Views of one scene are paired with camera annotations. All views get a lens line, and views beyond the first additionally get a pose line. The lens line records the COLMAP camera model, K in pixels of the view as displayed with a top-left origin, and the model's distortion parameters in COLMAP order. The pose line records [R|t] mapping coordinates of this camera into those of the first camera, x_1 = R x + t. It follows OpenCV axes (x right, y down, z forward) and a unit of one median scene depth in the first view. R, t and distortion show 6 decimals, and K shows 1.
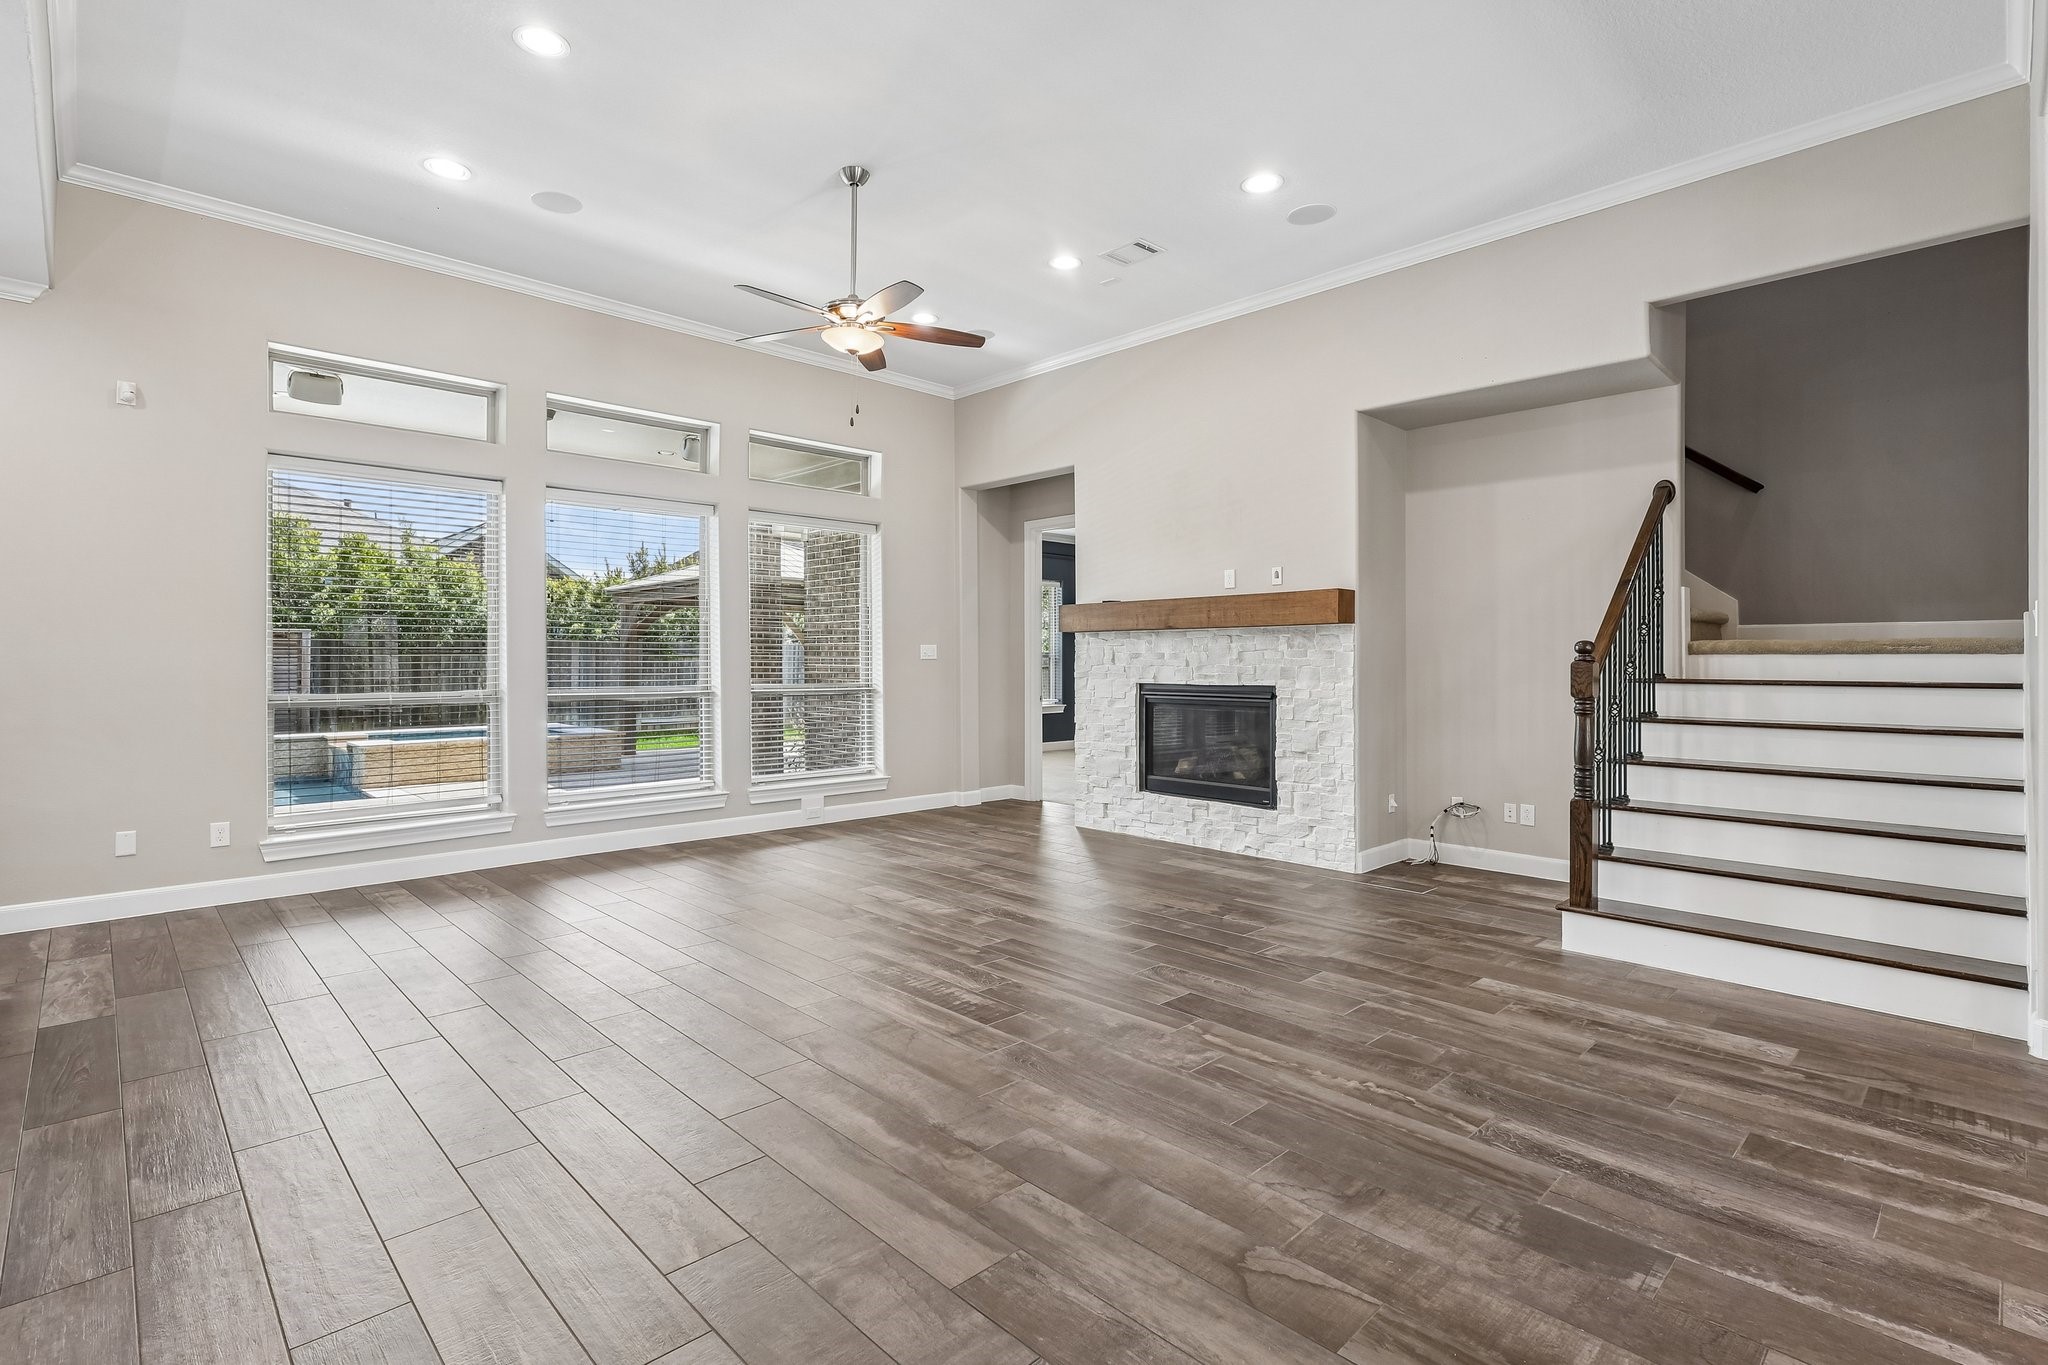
lens RADIAL K [[963.9, 0, 1020.5], [0, 963.9, 674.8], [0, 0, 1]] dist [-0.002580, 0.002238]
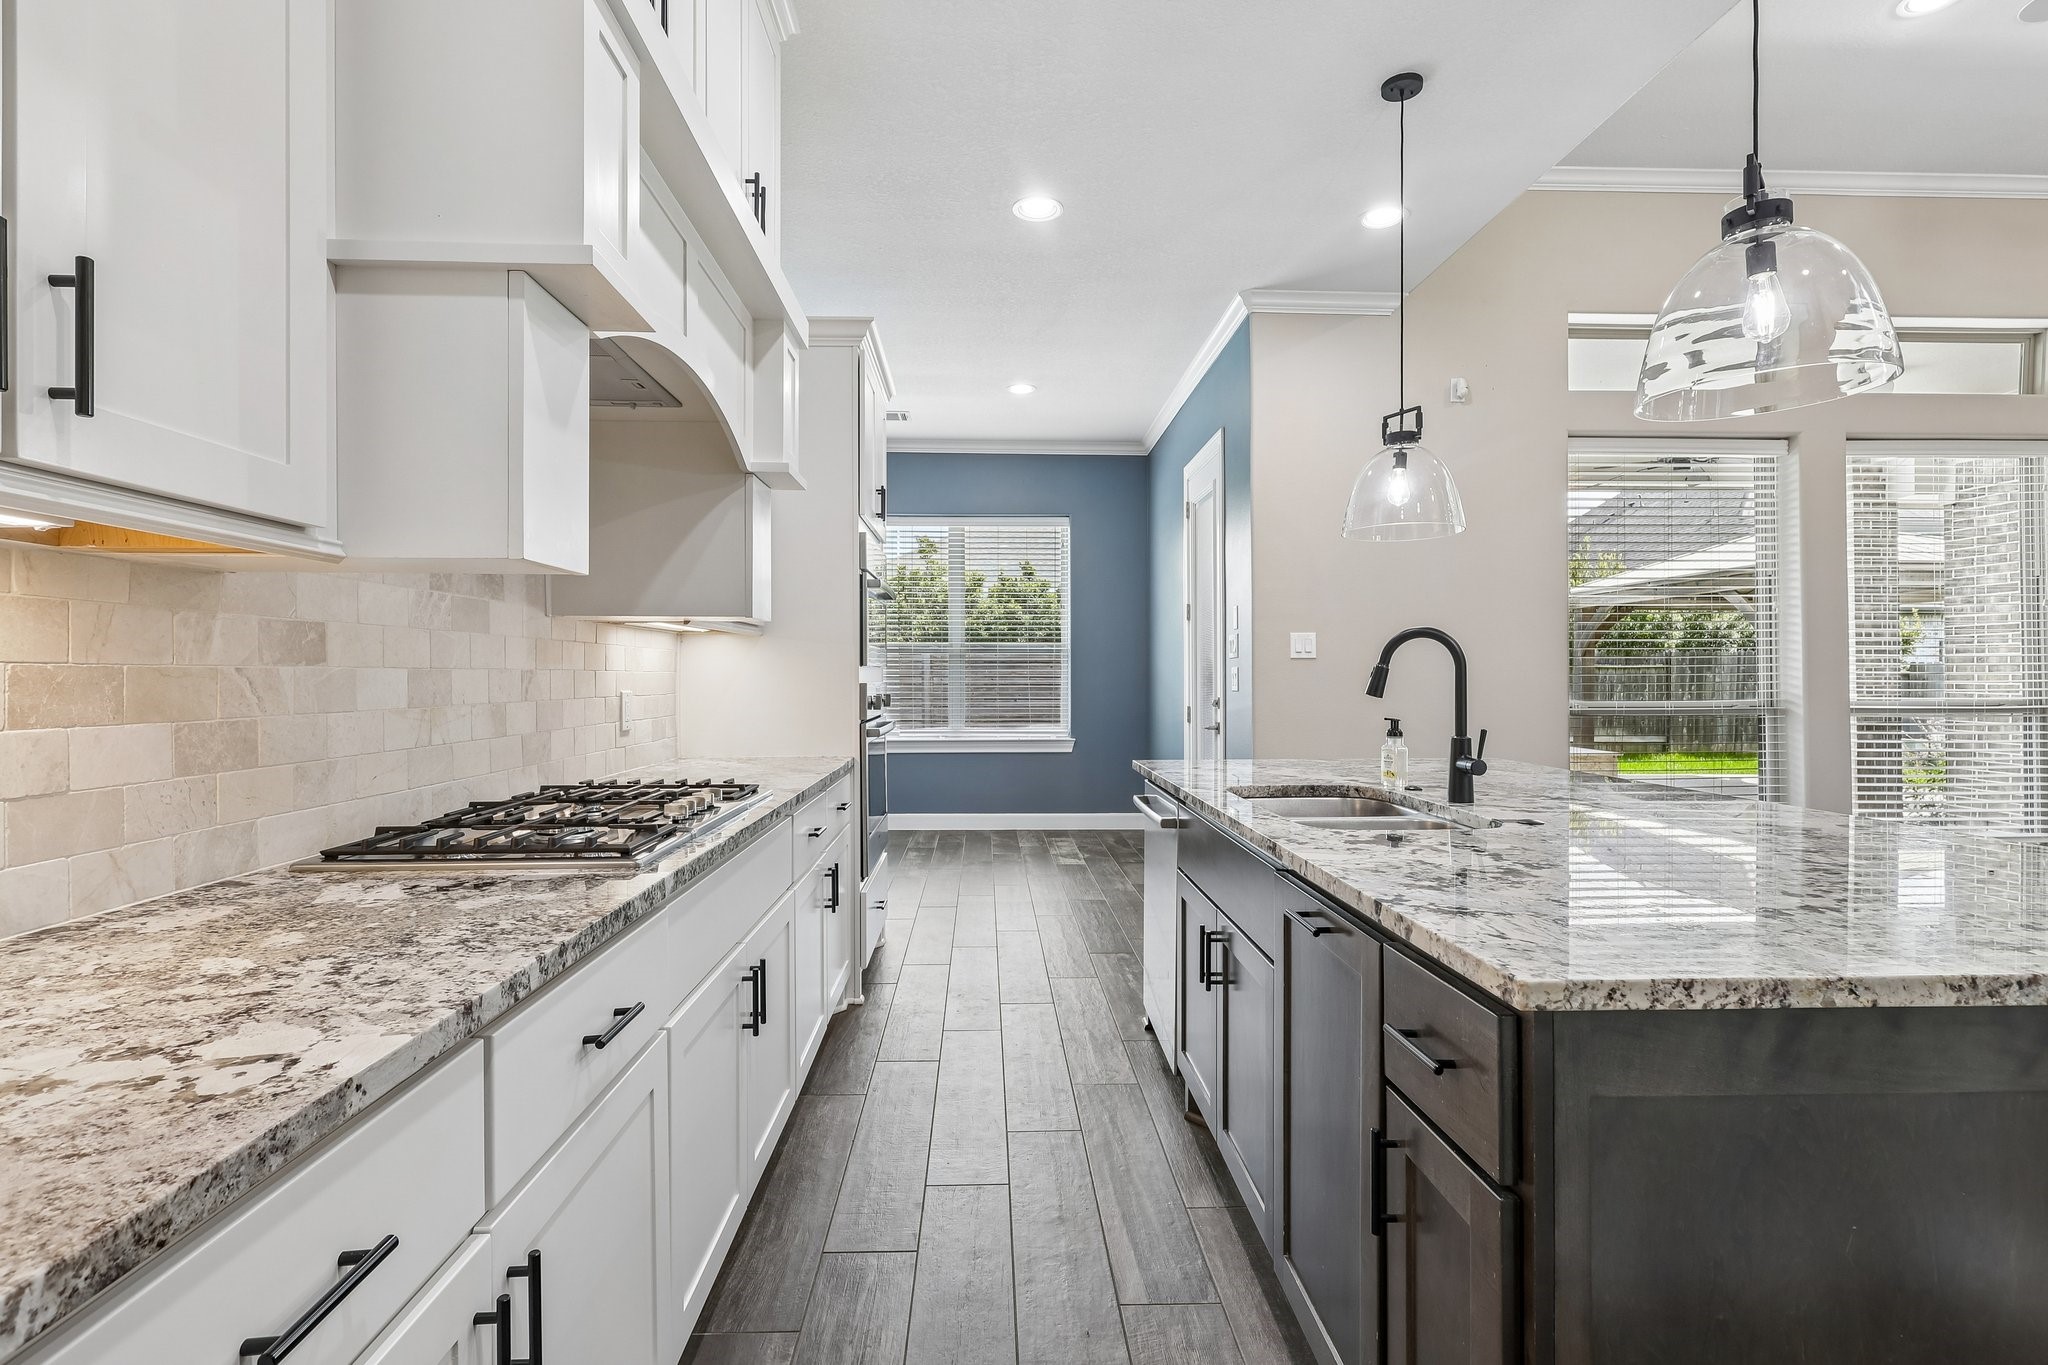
lens RADIAL K [[963.9, 0, 1021.8], [0, 963.9, 677.8], [0, 0, 1]] dist [-0.002580, 0.002238]
pose [[0.750056, -0.003508, -0.661365, -0.477628], [-0.005964, 0.999909, -0.012068, 0.010878], [0.661348, 0.012996, 0.749967, -0.026384]]
